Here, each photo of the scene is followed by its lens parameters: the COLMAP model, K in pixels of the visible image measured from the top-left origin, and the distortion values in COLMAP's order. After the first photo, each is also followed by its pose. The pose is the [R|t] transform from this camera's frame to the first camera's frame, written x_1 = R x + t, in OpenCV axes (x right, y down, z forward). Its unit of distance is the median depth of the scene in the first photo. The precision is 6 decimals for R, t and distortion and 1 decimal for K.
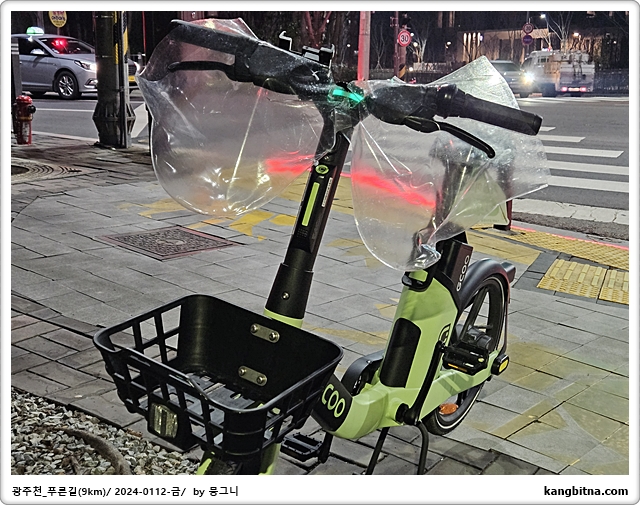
lens RADIAL K [[830.2, 0, 320.0], [0, 830.2, 252.5], [0, 0, 1]] dist [0.085861, -0.042363]
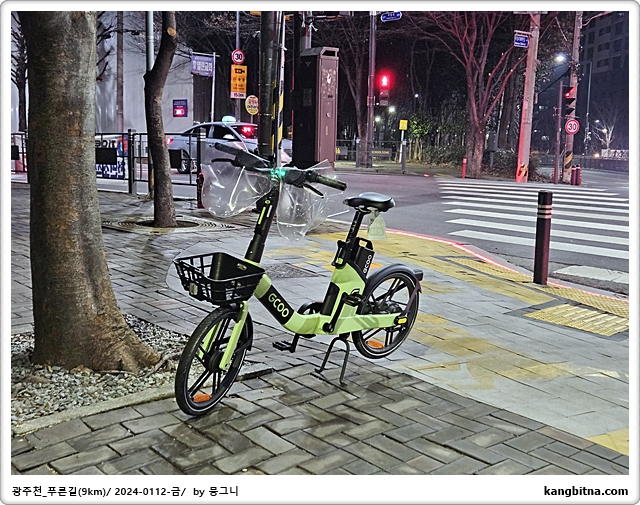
lens RADIAL K [[830.2, 0, 320.0], [0, 830.2, 252.5], [0, 0, 1]] dist [0.085861, -0.042363]
pose [[0.975258, 0.048809, -0.215615, 0.502429], [-0.069188, 0.993715, -0.087995, 0.186031], [0.209965, 0.100736, 0.972505, -0.988342]]
